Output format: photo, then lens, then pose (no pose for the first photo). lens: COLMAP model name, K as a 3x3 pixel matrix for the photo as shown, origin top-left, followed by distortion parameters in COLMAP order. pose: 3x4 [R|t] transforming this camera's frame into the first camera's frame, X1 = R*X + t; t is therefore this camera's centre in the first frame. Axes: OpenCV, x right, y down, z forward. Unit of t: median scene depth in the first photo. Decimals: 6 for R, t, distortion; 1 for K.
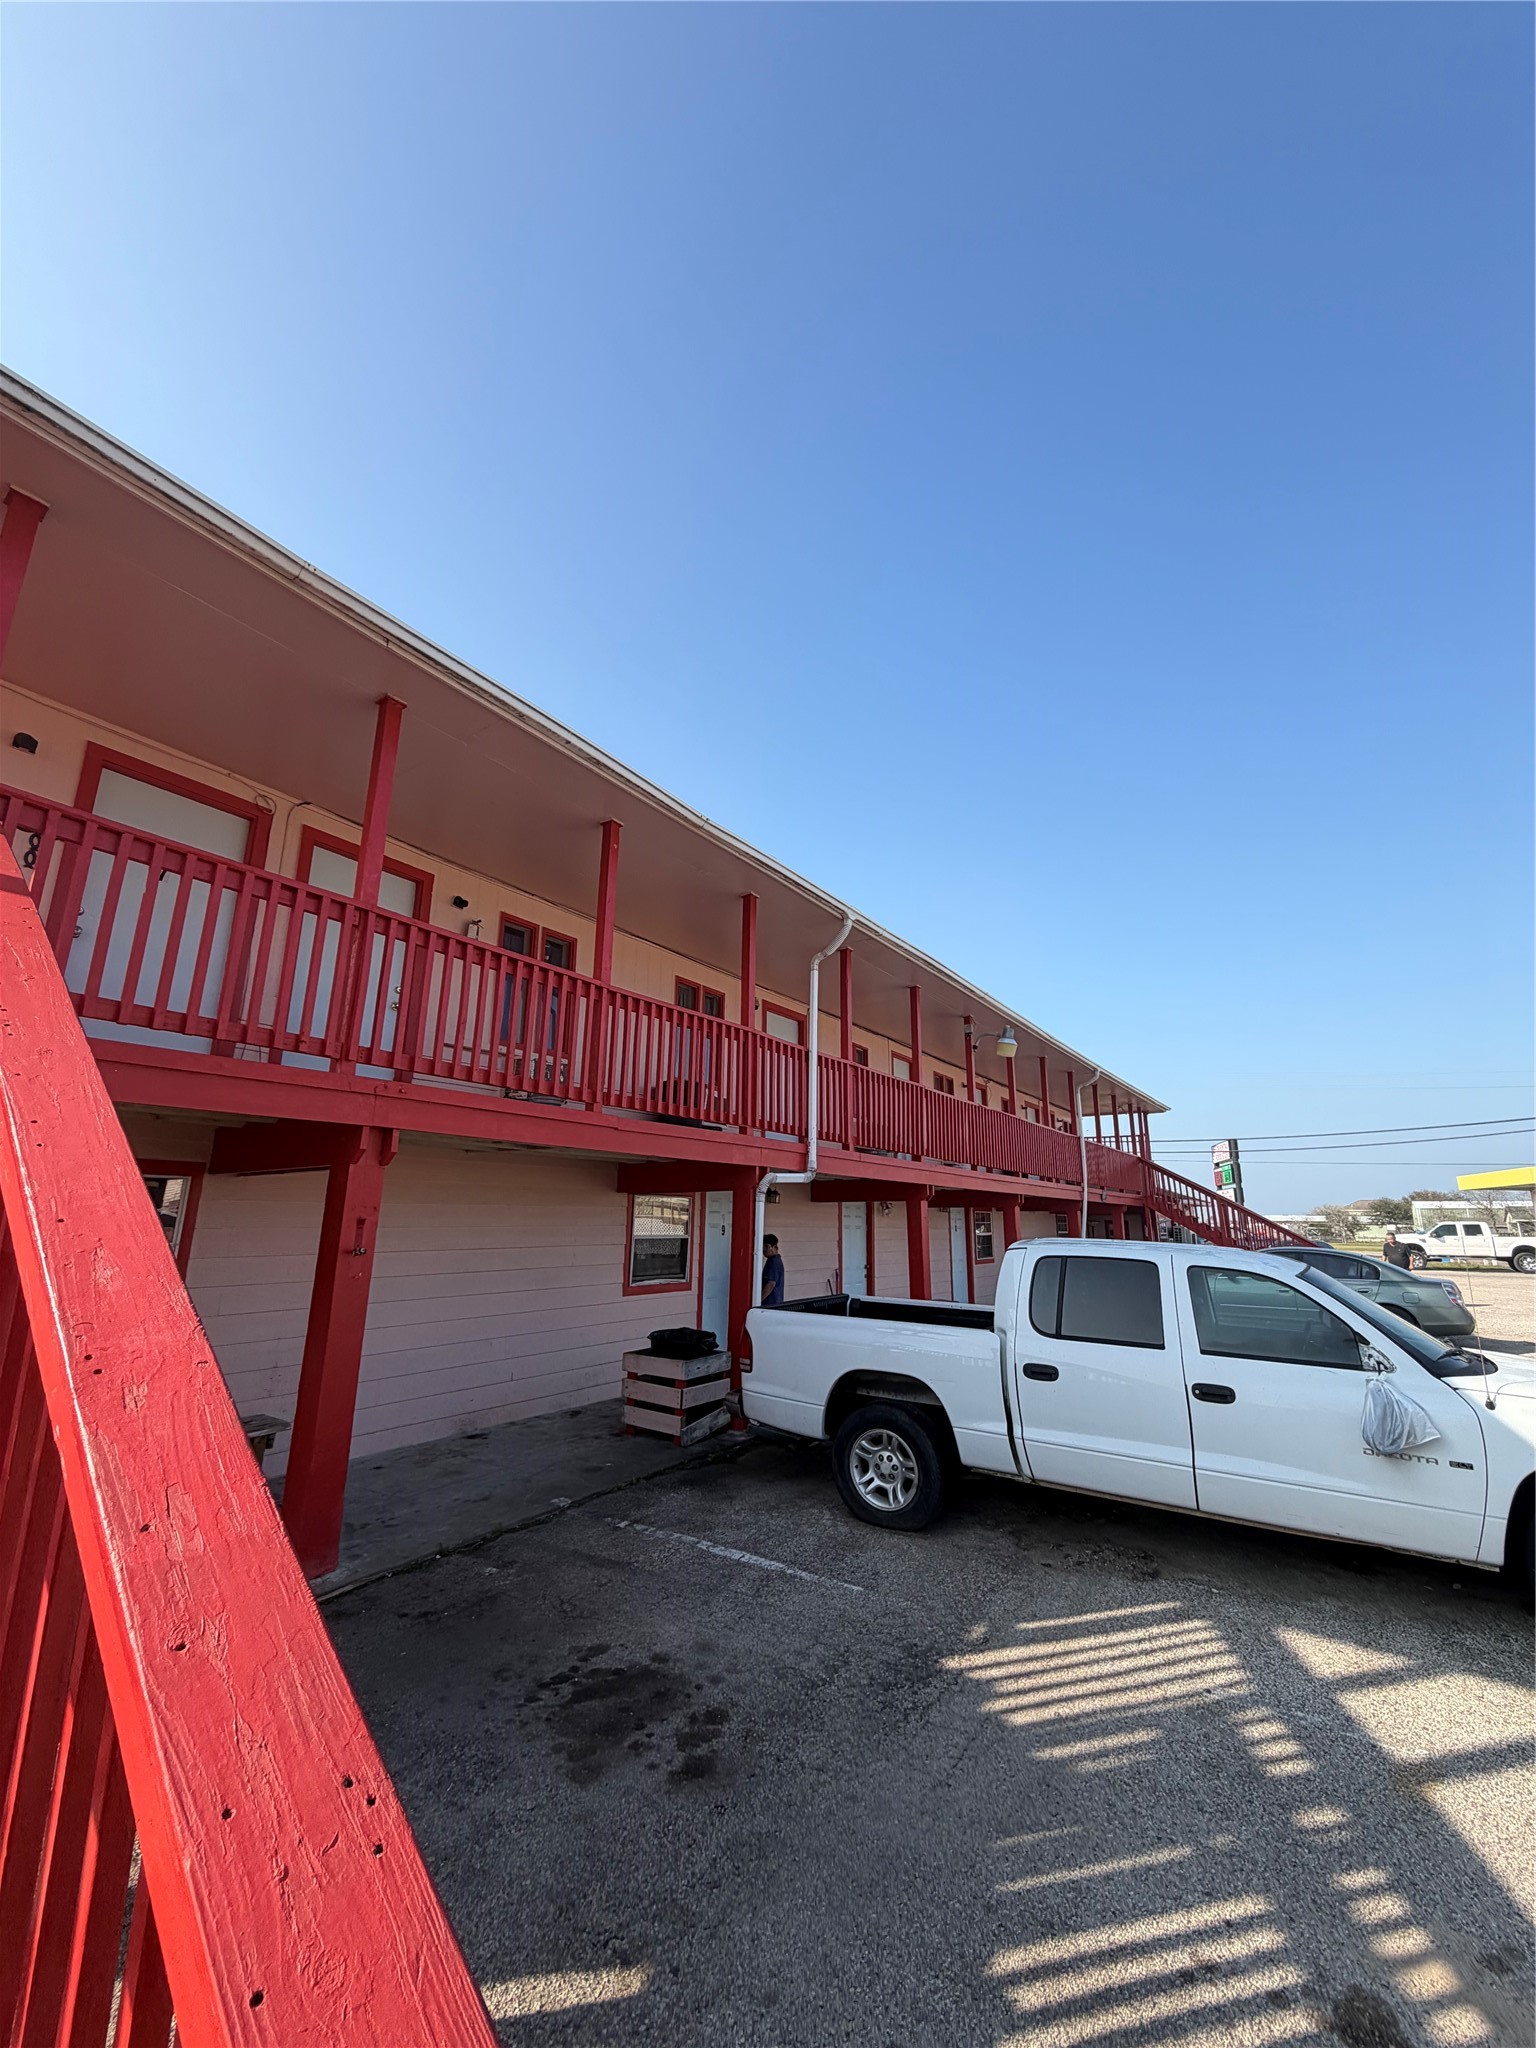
lens RADIAL K [[811.3, 0, 773.7], [0, 811.3, 1025.2], [0, 0, 1]] dist [-0.003052, 0.000379]
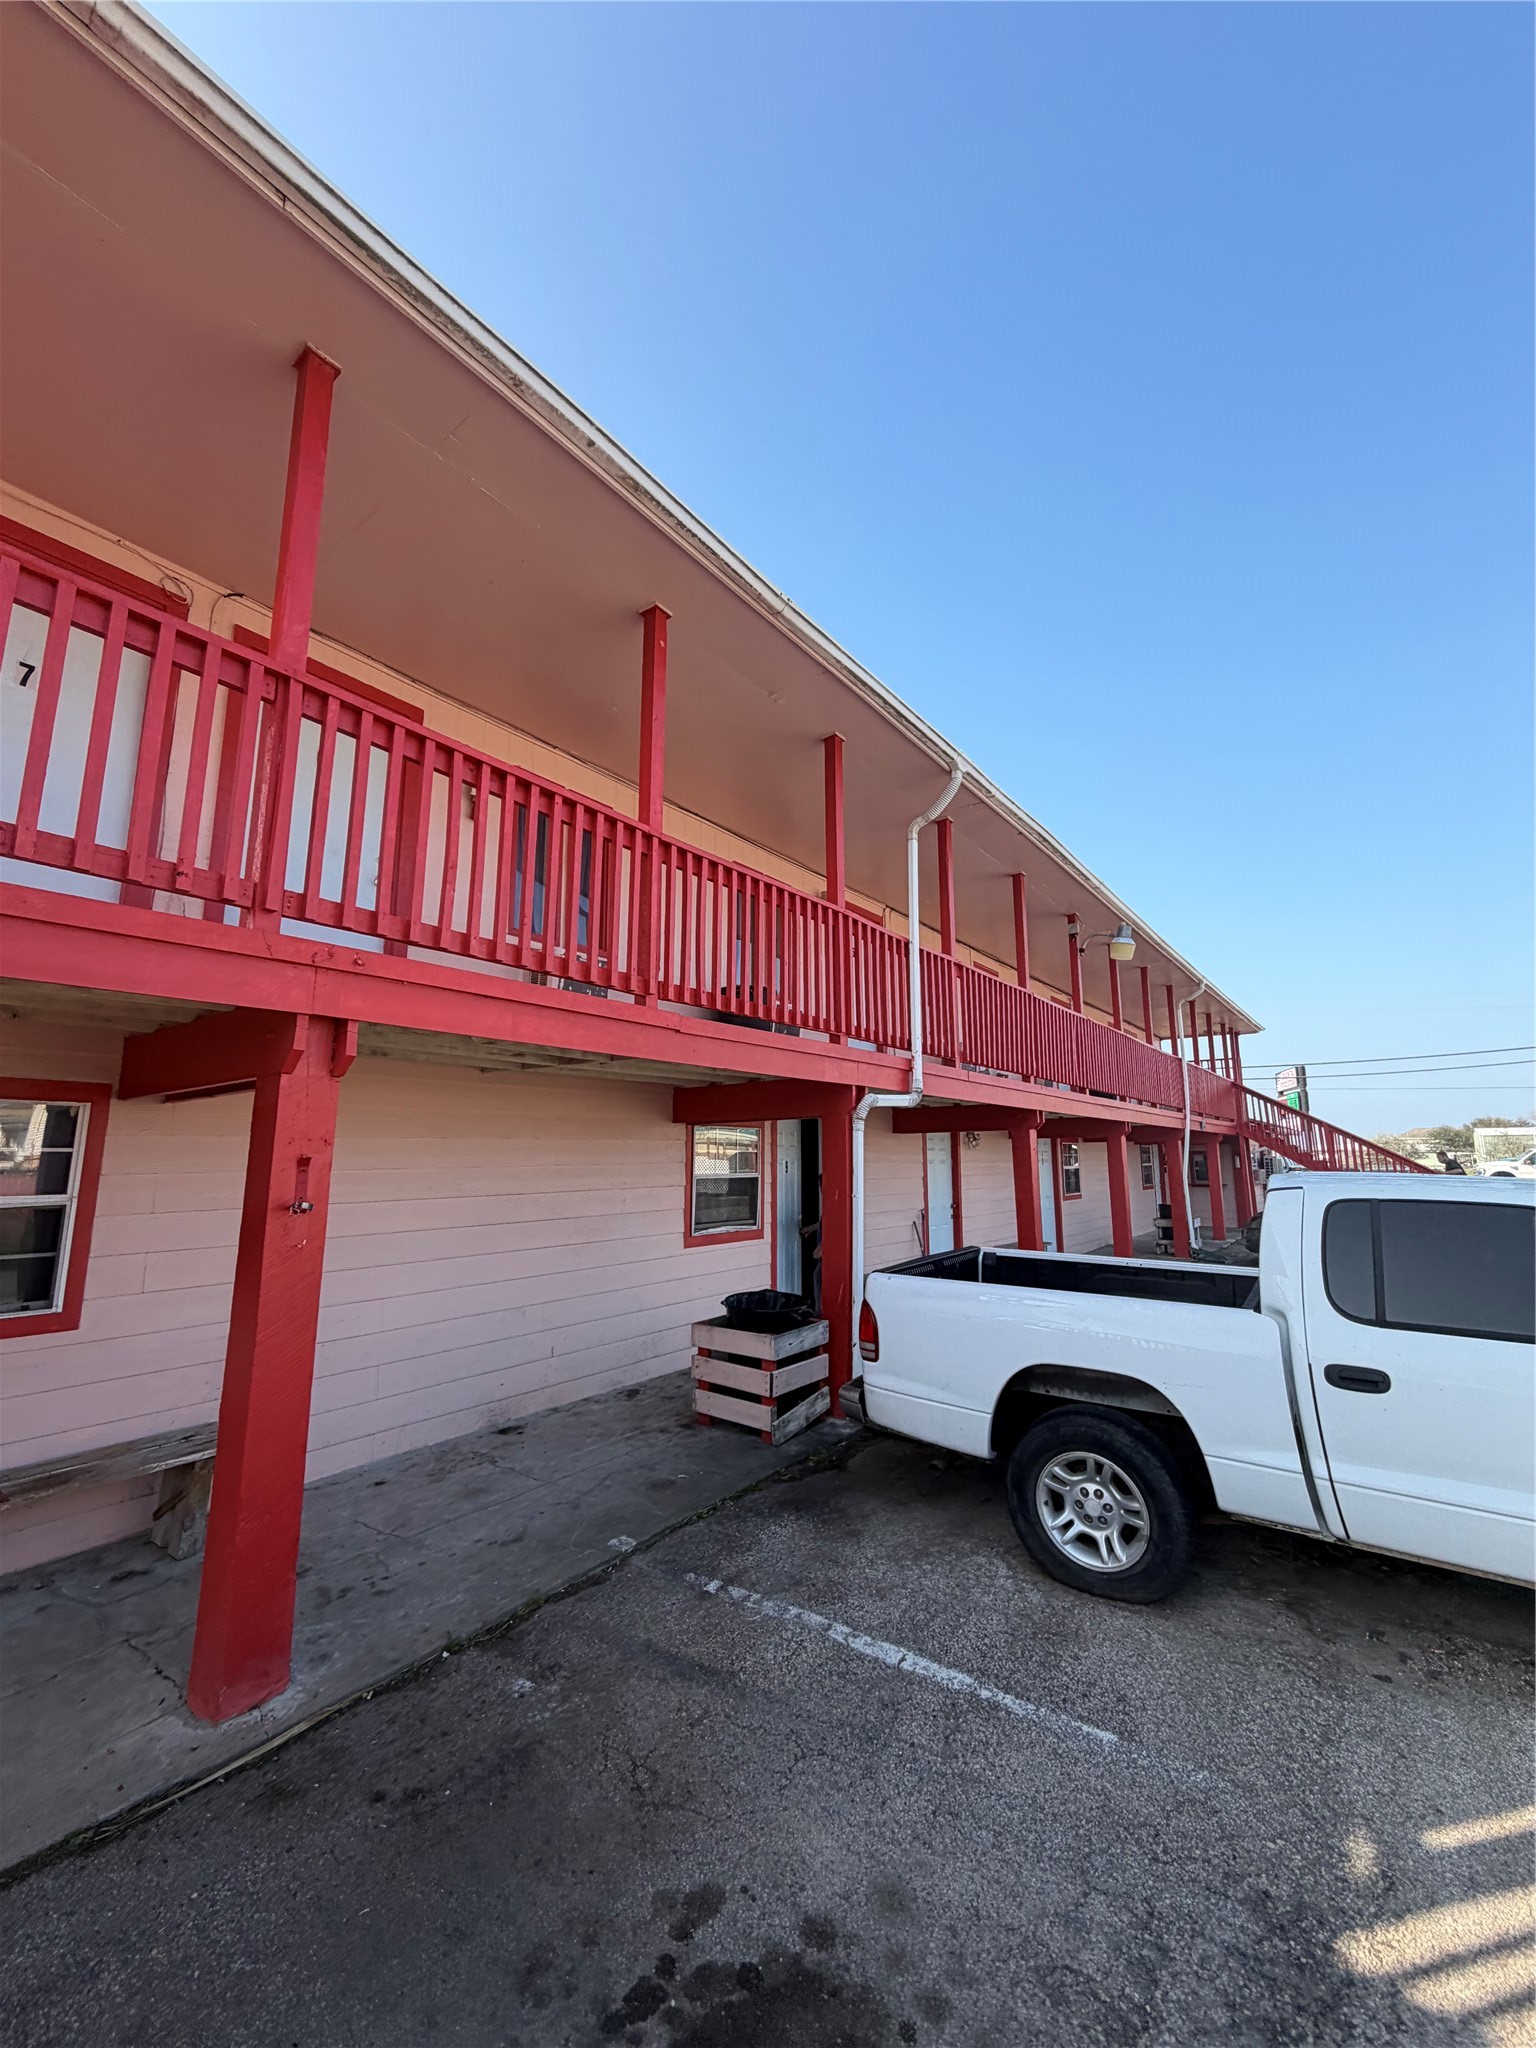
lens RADIAL K [[811.3, 0, 775.5], [0, 811.3, 1021.2], [0, 0, 1]] dist [-0.003052, 0.000379]
pose [[0.998970, -0.019561, -0.040952, -0.089840], [0.022408, 0.997277, 0.070260, 0.081592], [0.039466, -0.071105, 0.996688, 0.328941]]
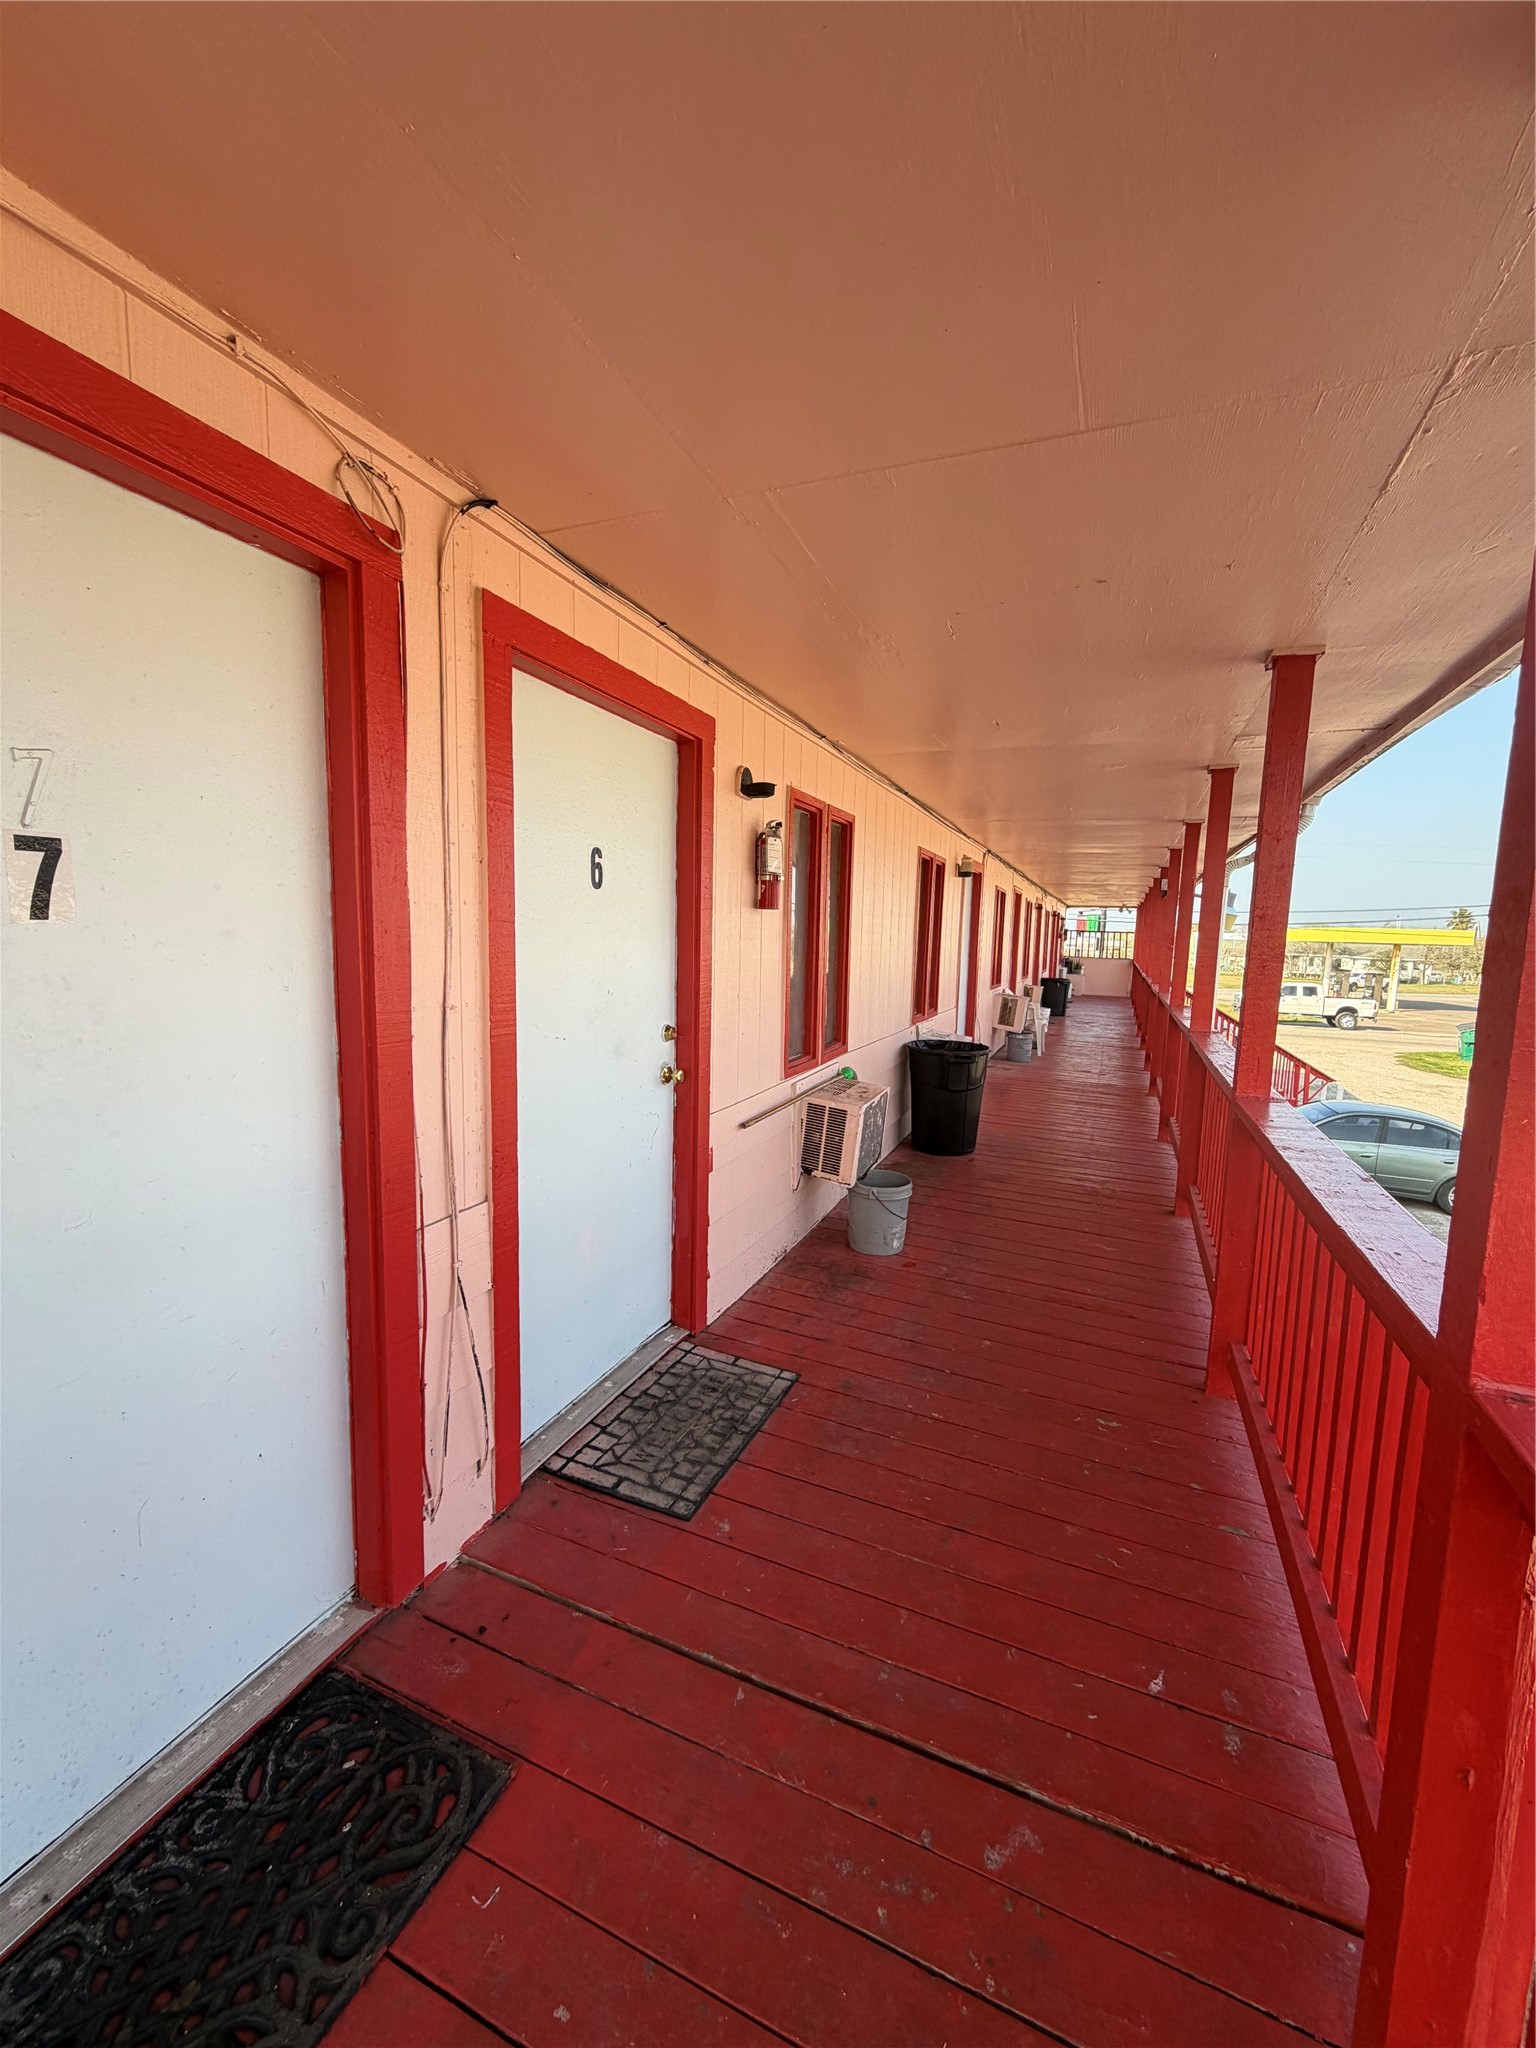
lens RADIAL K [[811.3, 0, 770.9], [0, 811.3, 1018.2], [0, 0, 1]] dist [-0.003052, 0.000379]
pose [[0.978367, -0.002543, 0.206862, -0.656474], [-0.068458, 0.939611, 0.335328, -0.253064], [-0.195223, -0.342235, 0.919110, 0.812471]]
